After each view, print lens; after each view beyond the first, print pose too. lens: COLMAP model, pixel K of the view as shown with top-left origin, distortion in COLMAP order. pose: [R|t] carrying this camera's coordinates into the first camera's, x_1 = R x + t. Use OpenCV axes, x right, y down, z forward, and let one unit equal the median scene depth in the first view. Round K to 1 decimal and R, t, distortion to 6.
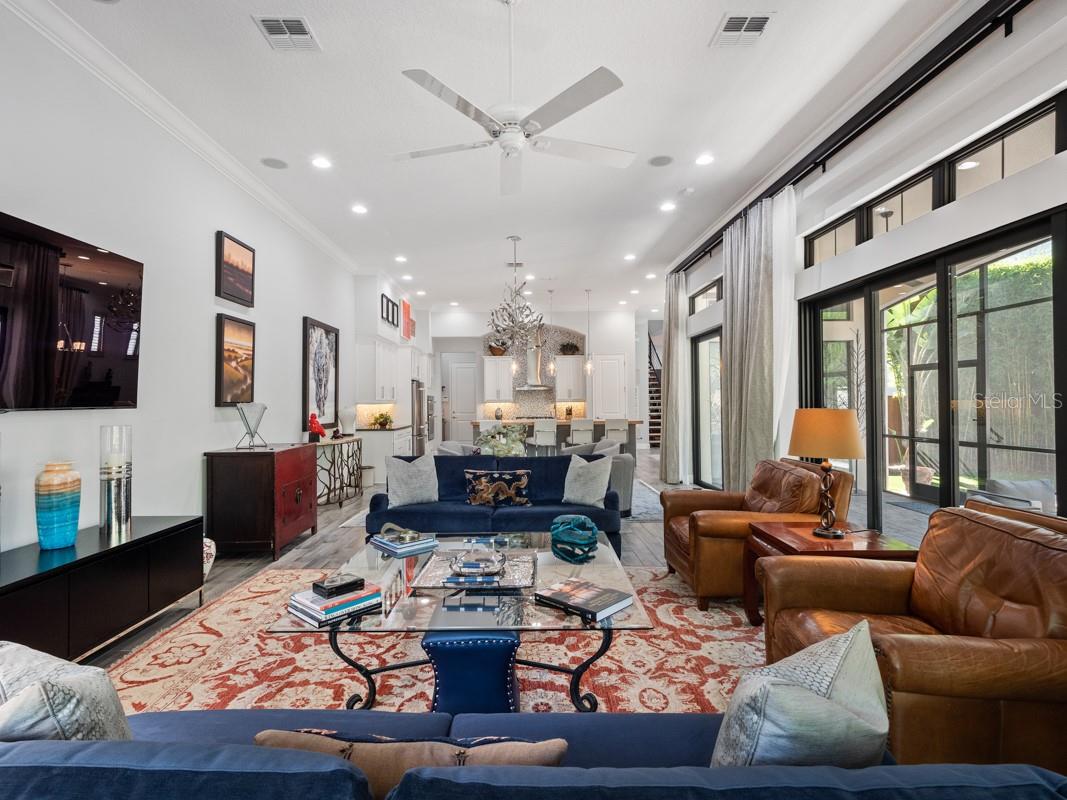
lens RADIAL K [[507.6, 0, 528.3], [0, 507.6, 396.5], [0, 0, 1]] dist [-0.002504, 0.000015]
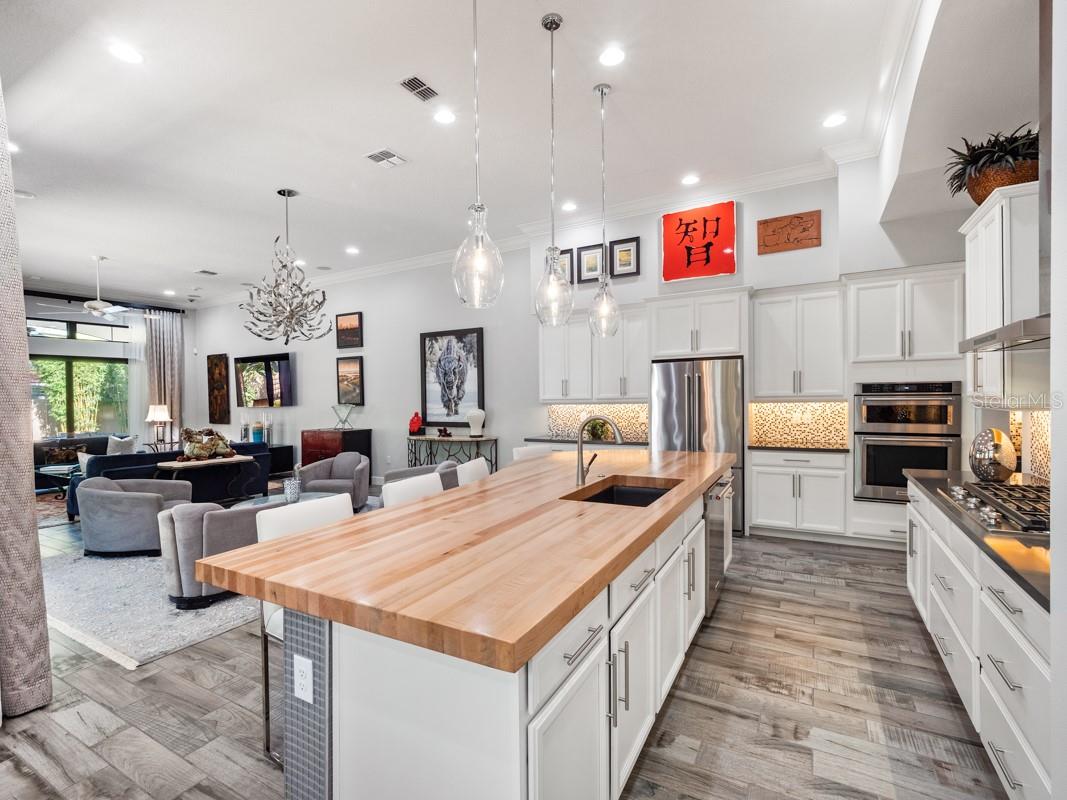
lens RADIAL K [[495.6, 0, 531.1], [0, 495.6, 405.2], [0, 0, 1]] dist [-0.002610, -0.000233]
pose [[-0.495054, 0.031378, -0.868295, 0.249911], [0.029059, 0.999387, 0.019547, 0.000739], [0.868376, -0.015555, -0.495663, 0.946274]]
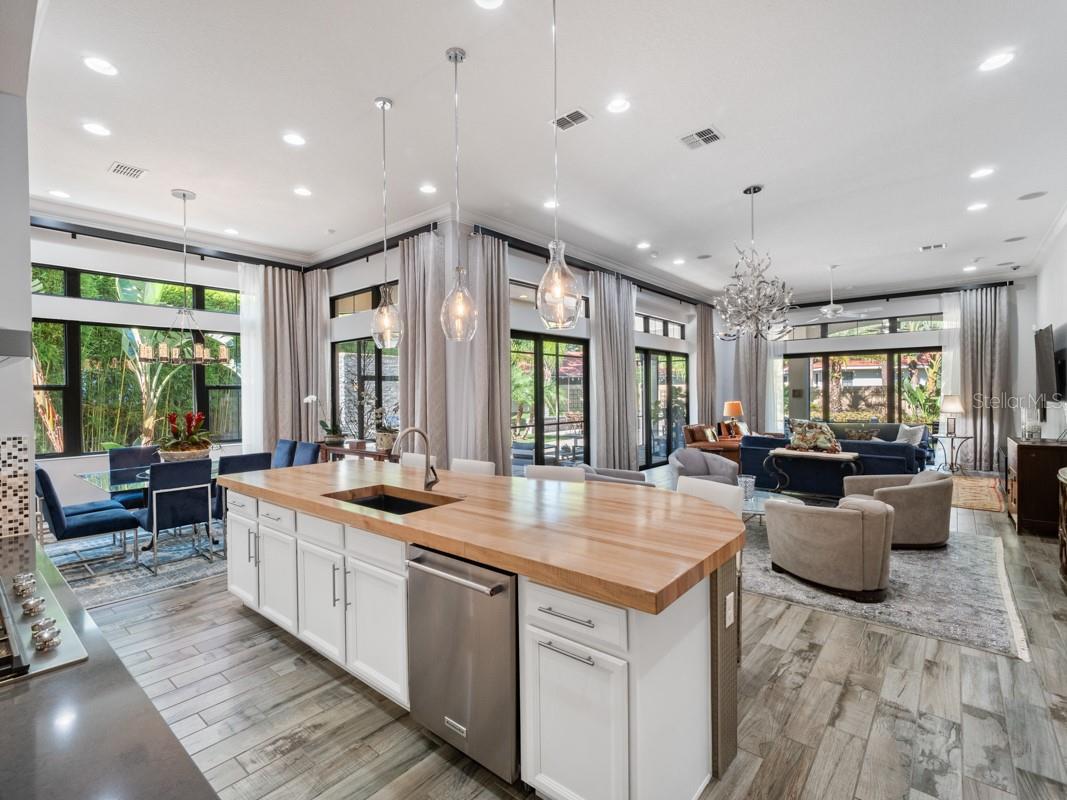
lens RADIAL K [[507.6, 0, 528.3], [0, 507.6, 396.5], [0, 0, 1]] dist [-0.002504, 0.000015]
pose [[-0.758274, 0.008302, 0.651883, -0.154015], [0.009210, 0.999956, -0.002022, -0.003709], [-0.651871, 0.004471, -0.758317, 1.010854]]
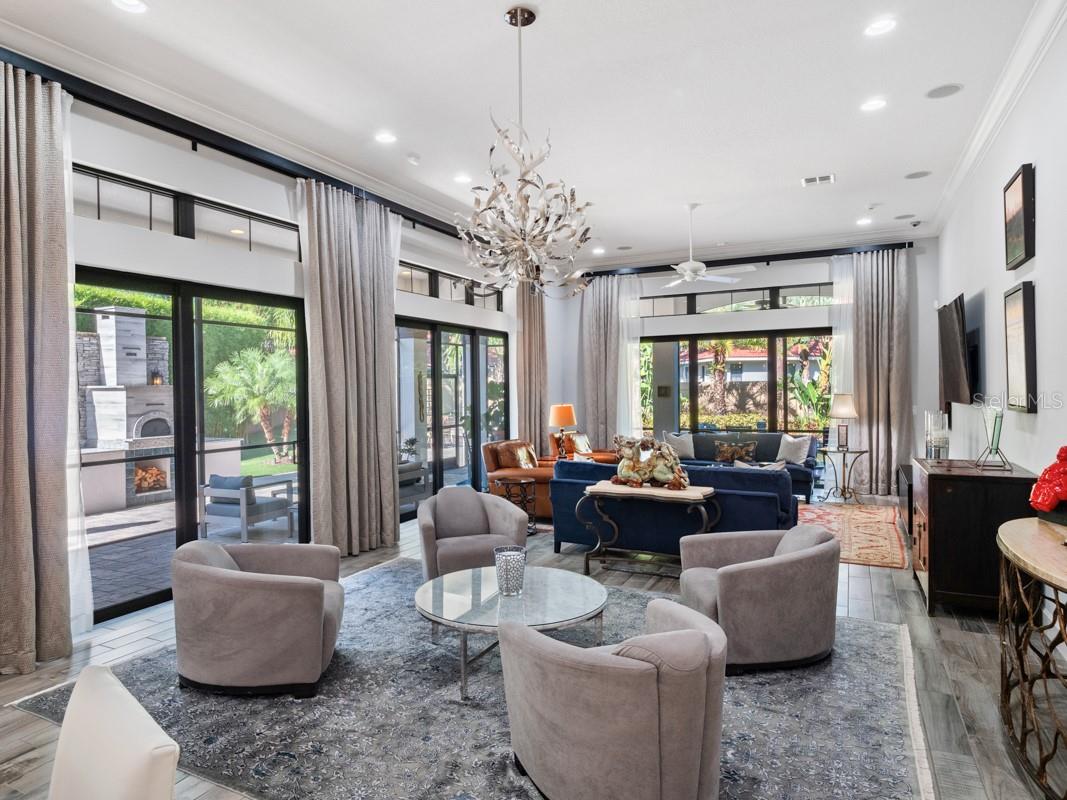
lens RADIAL K [[662.6, 0, 531.5], [0, 662.6, 393.0], [0, 0, 1]] dist [0.012398, -0.003168]
pose [[-0.896751, 0.011735, 0.442381, -0.155993], [0.012619, 0.999920, -0.000945, -0.005931], [-0.442356, 0.004735, -0.896827, 0.829134]]
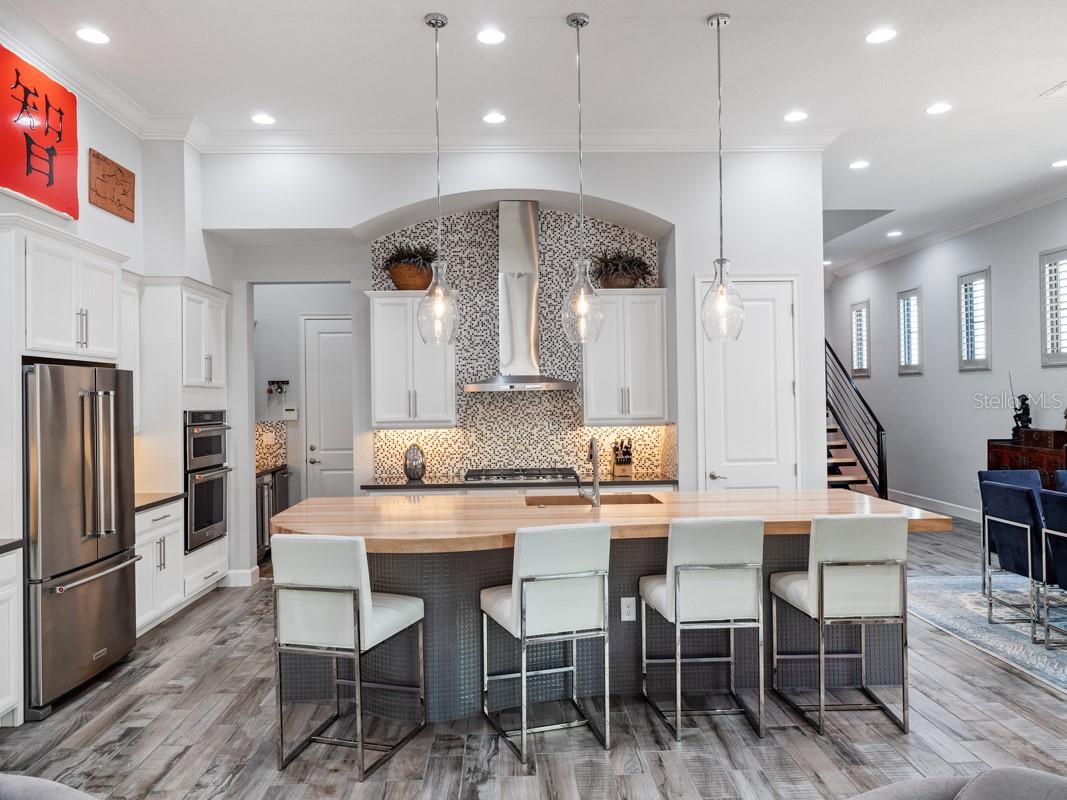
lens RADIAL K [[735.8, 0, 533.5], [0, 735.8, 400.0], [0, 0, 1]] dist [0.001151, -0.000321]
pose [[0.999597, -0.005374, 0.027875, 0.007066], [0.005144, 0.999952, 0.008325, -0.010924], [-0.027919, -0.008178, 0.999577, 0.513291]]
